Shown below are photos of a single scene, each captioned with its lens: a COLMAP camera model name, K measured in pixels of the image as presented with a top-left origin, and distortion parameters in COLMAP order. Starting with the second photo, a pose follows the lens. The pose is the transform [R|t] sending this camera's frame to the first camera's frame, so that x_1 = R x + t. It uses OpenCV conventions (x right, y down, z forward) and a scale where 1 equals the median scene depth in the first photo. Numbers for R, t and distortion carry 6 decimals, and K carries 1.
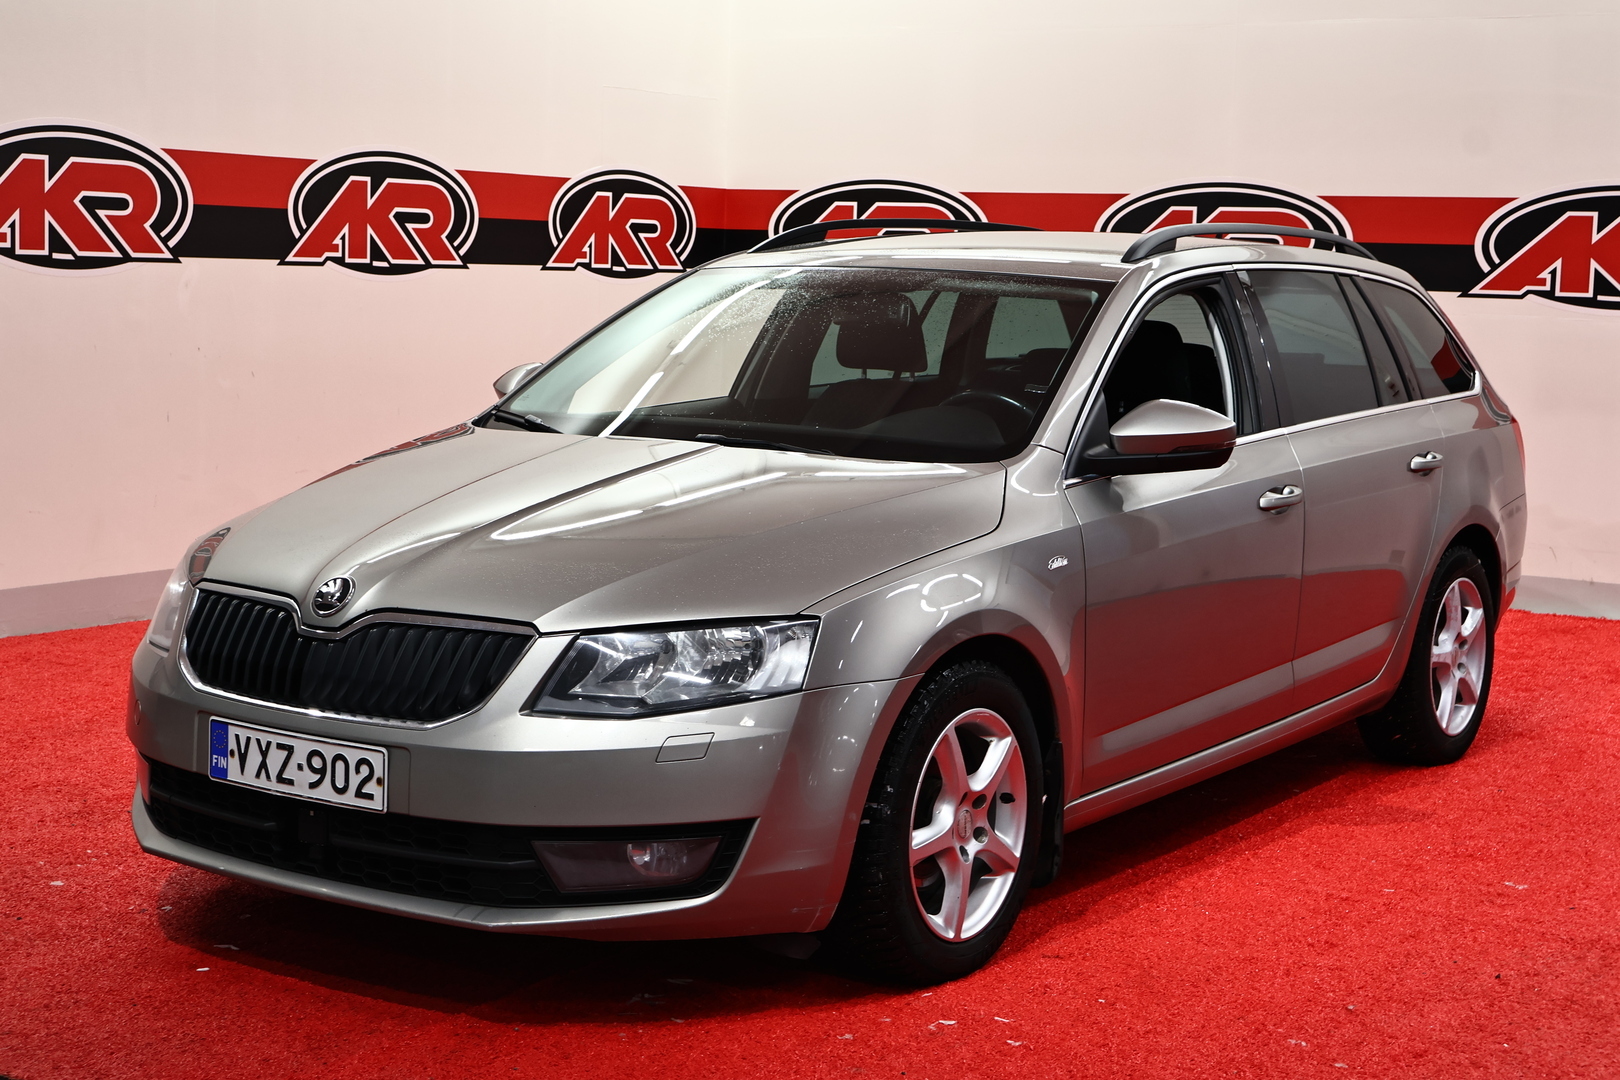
lens RADIAL K [[2588.3, 0, 812.0], [0, 2588.3, 548.9], [0, 0, 1]] dist [-0.070028, 0.000000]
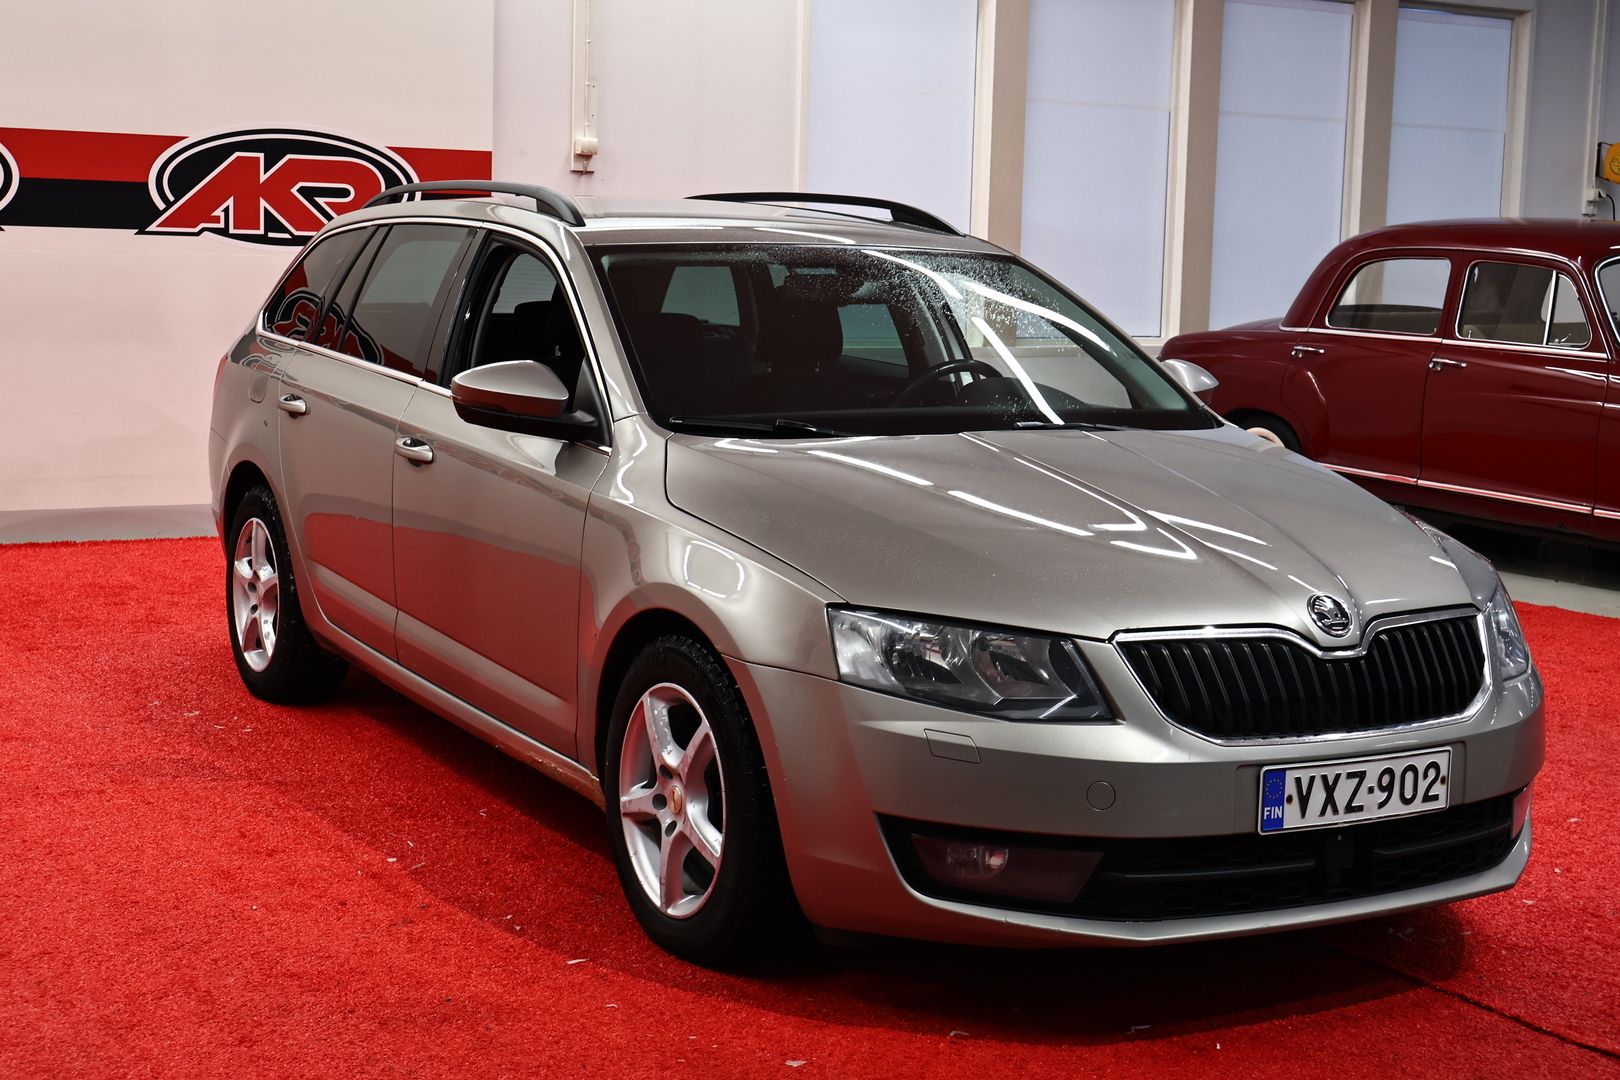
lens RADIAL K [[2468.3, 0, 802.9], [0, 2468.3, 538.6], [0, 0, 1]] dist [-0.046441, 0.000000]
pose [[0.386833, -0.122669, 0.913954, -1.092102], [0.076016, 0.991981, 0.100967, -0.117645], [-0.919011, 0.030417, 0.393056, 0.802695]]
